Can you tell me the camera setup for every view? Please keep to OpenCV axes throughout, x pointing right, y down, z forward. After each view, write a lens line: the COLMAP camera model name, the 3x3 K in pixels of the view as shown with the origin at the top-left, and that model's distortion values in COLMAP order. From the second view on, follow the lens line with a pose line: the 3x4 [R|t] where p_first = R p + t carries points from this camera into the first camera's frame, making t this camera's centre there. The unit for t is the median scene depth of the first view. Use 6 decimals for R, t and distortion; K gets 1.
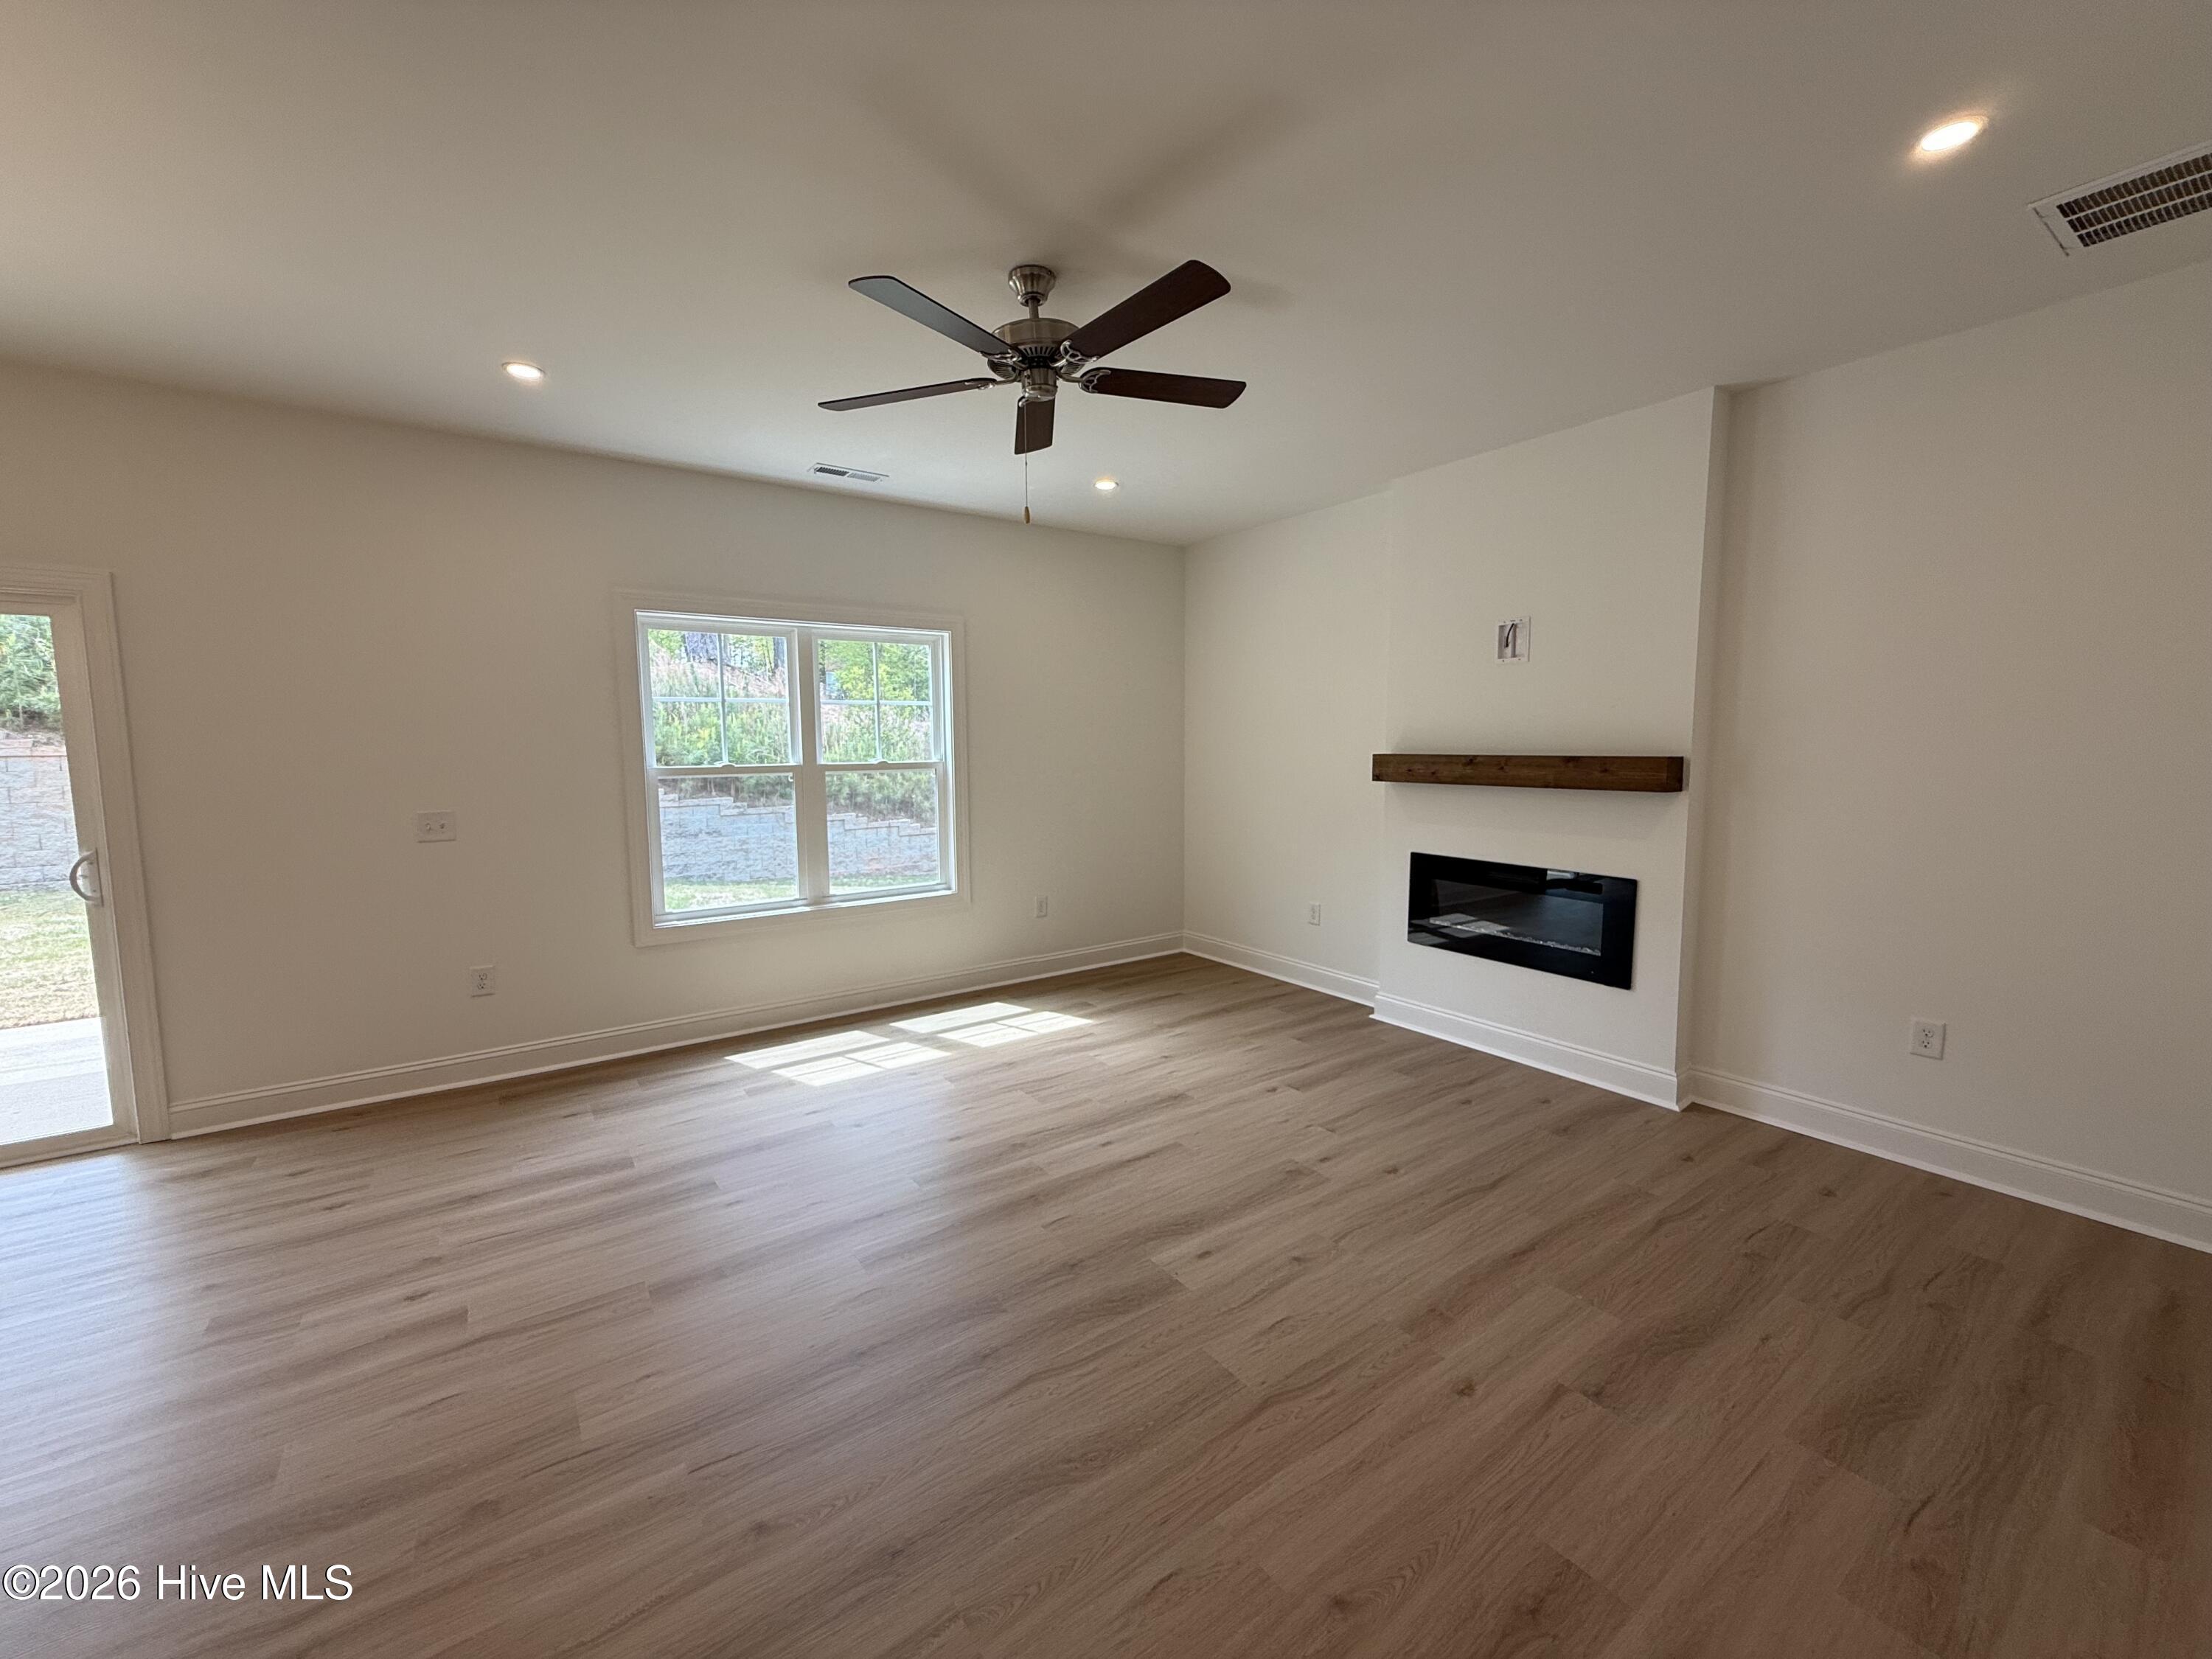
lens RADIAL K [[884.2, 0, 1102.0], [0, 884.2, 826.5], [0, 0, 1]] dist [0.001012, 0.000238]
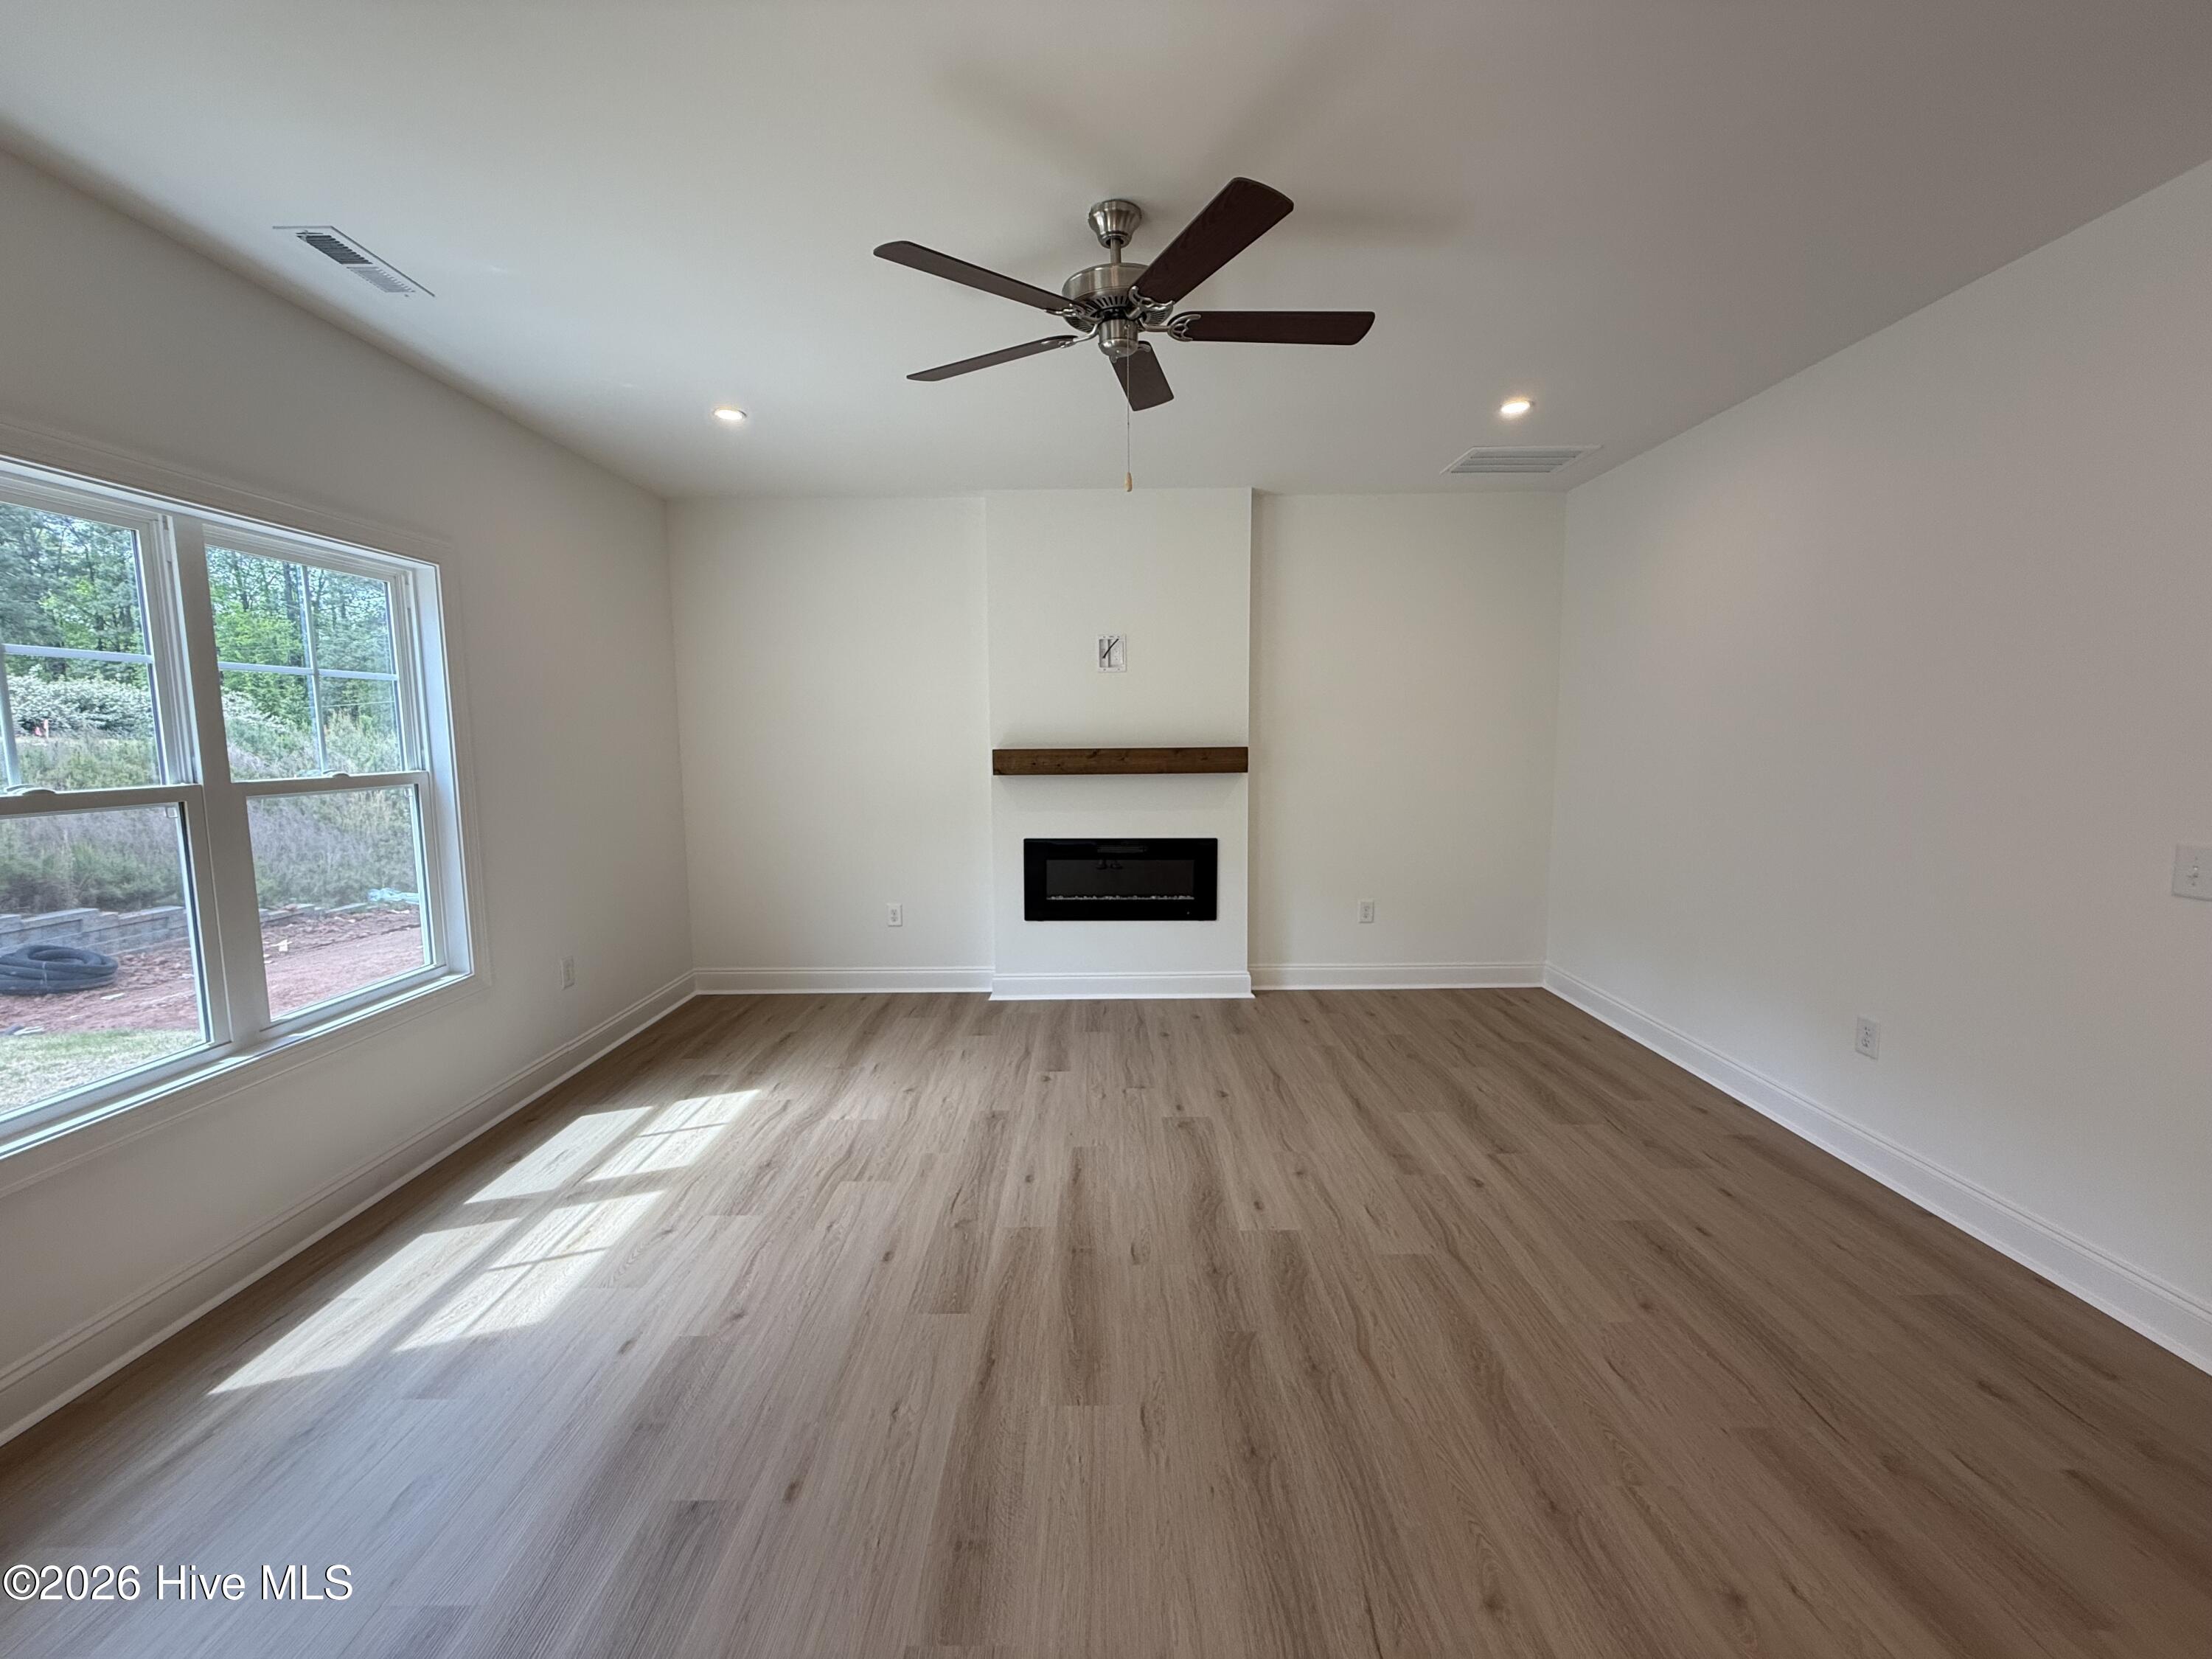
lens RADIAL K [[884.2, 0, 1102.0], [0, 884.2, 826.5], [0, 0, 1]] dist [0.001012, 0.000238]
pose [[0.574076, -0.084113, 0.814470, -0.597788], [0.085318, 0.995440, 0.042667, -0.030426], [-0.814345, 0.044995, 0.578634, 0.359088]]
